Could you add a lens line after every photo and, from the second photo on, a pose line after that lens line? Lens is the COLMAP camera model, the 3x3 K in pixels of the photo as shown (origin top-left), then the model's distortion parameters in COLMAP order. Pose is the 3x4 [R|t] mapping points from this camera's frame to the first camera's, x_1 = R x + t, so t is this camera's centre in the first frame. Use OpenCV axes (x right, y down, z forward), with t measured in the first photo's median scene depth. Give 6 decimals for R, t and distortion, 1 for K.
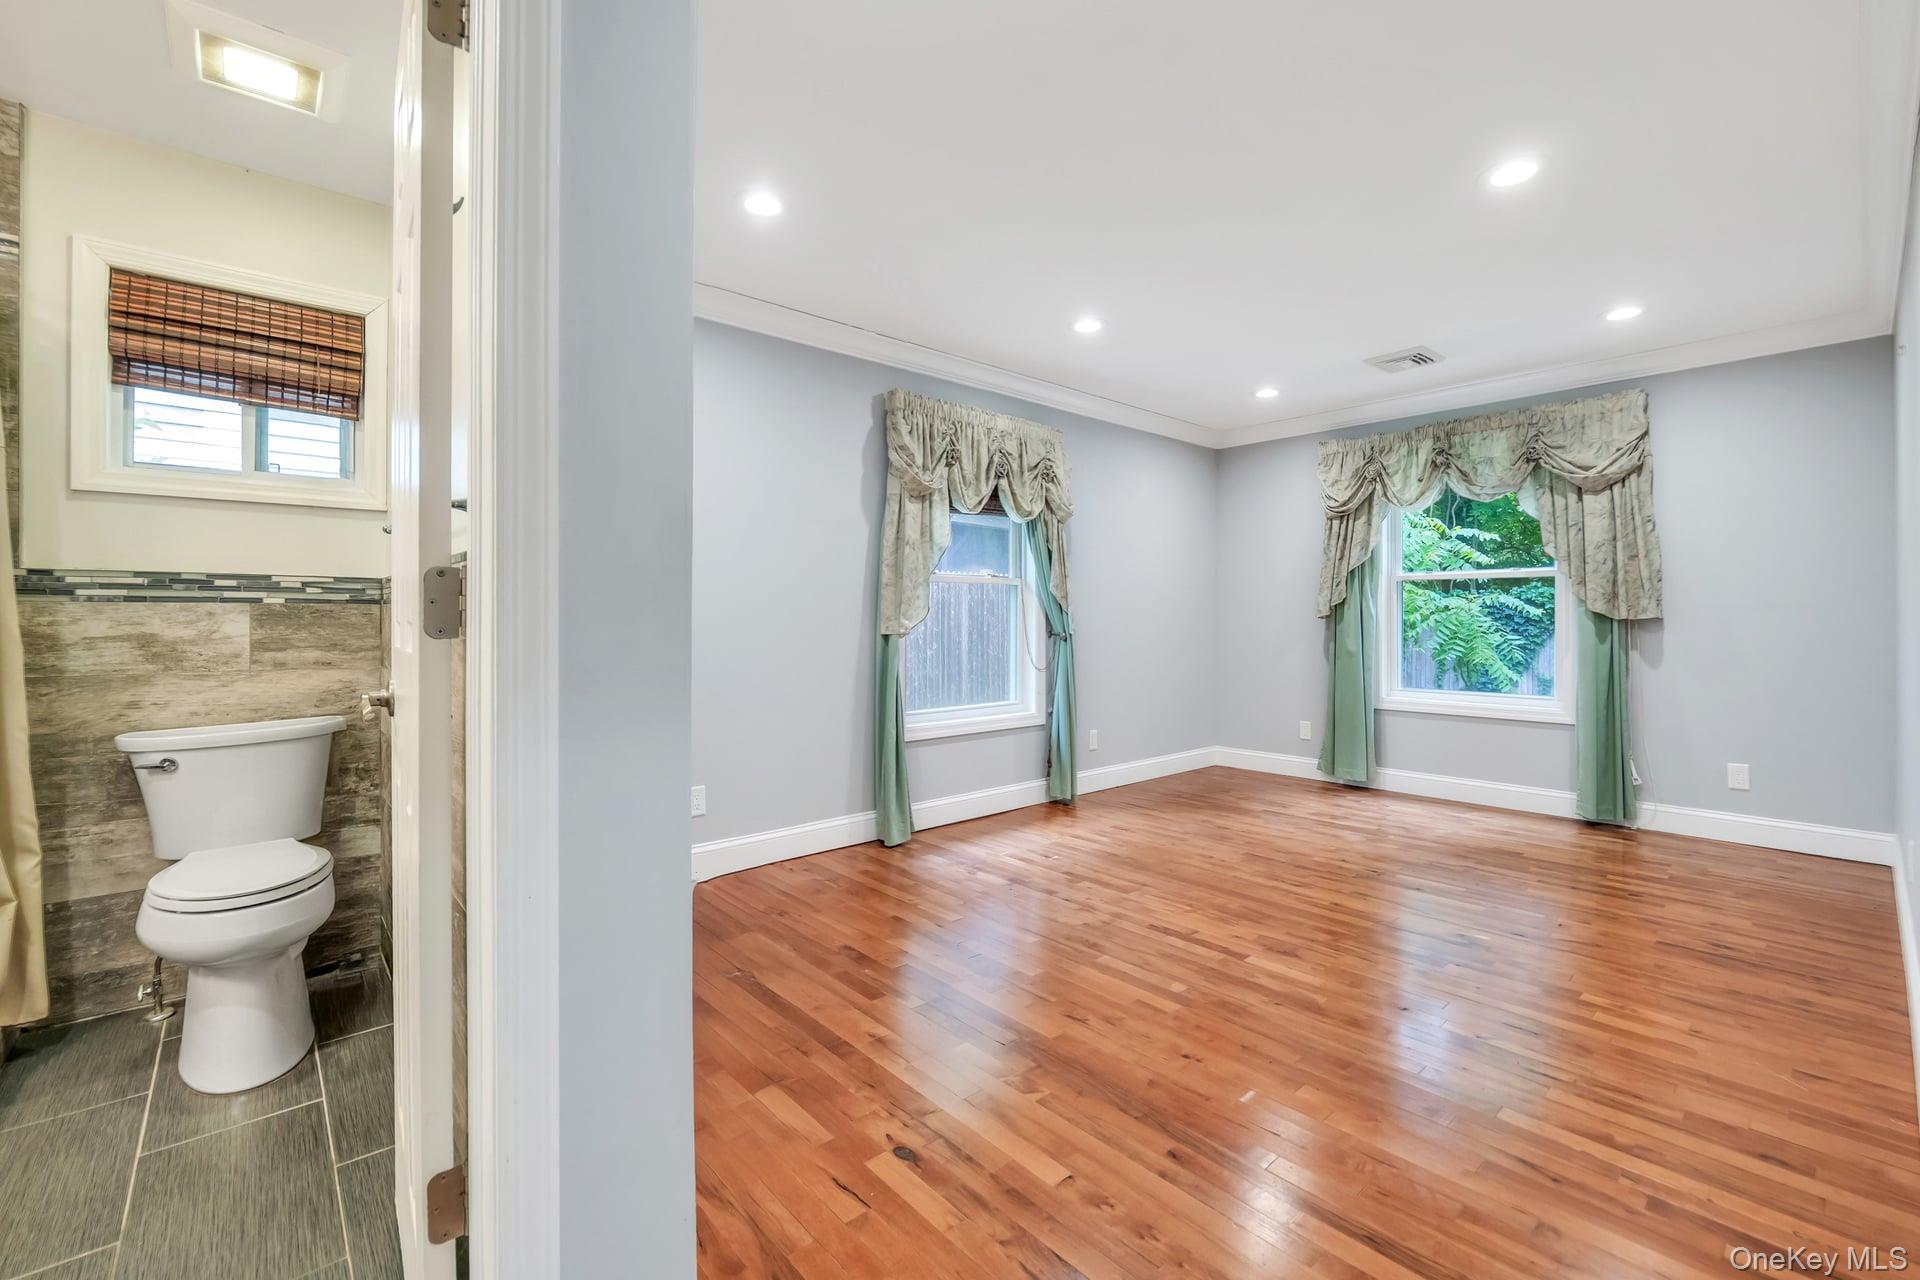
lens RADIAL K [[799.8, 0, 963.8], [0, 799.8, 621.6], [0, 0, 1]] dist [-0.010499, 0.000216]
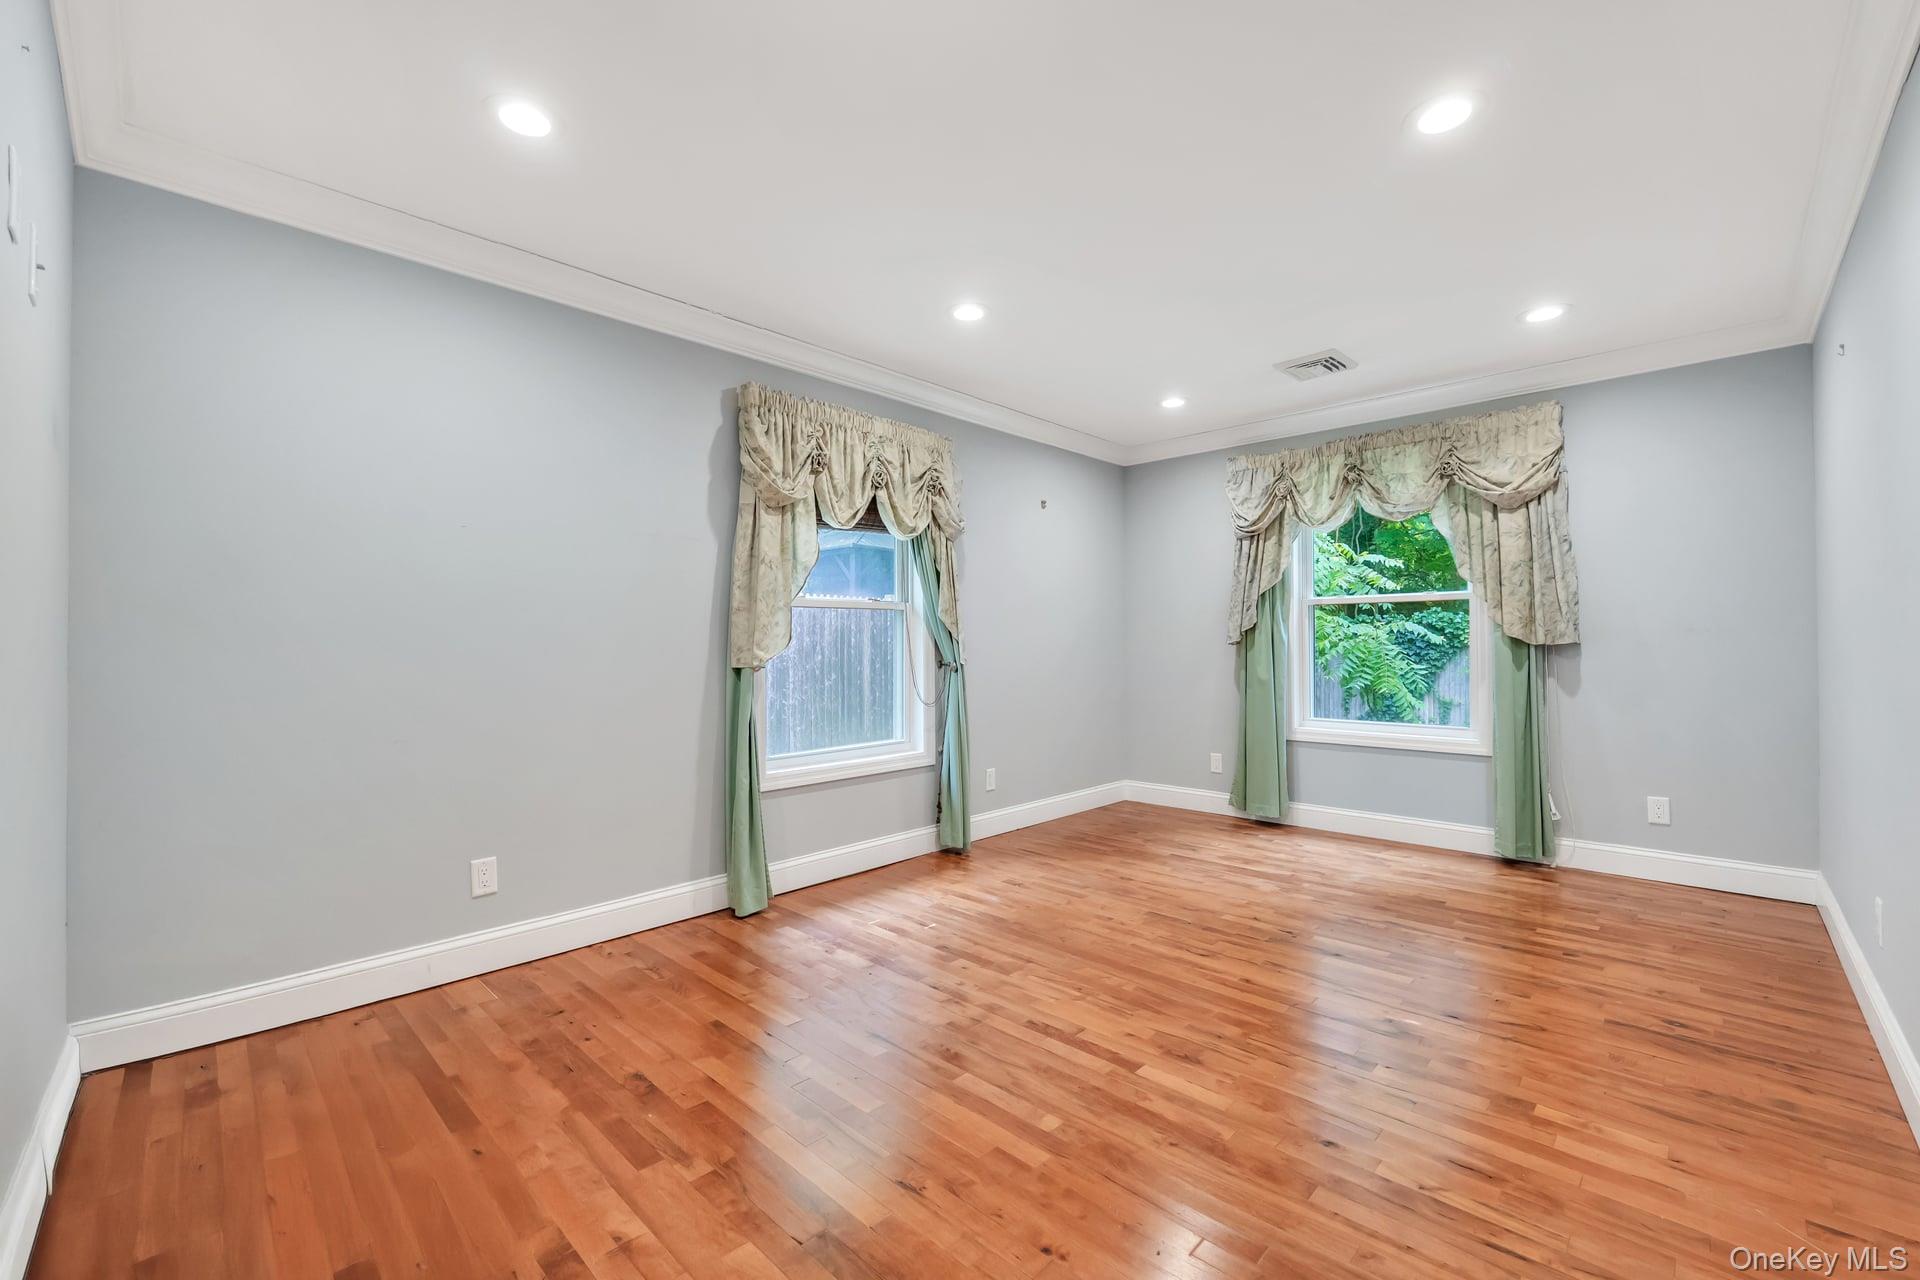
lens RADIAL K [[786.7, 0, 963.2], [0, 786.7, 645.2], [0, 0, 1]] dist [-0.010909, -0.000129]
pose [[0.996172, -0.005857, 0.087222, 0.082790], [0.006083, 0.999979, -0.002326, -0.005368], [-0.087207, 0.002848, 0.996186, 0.167165]]
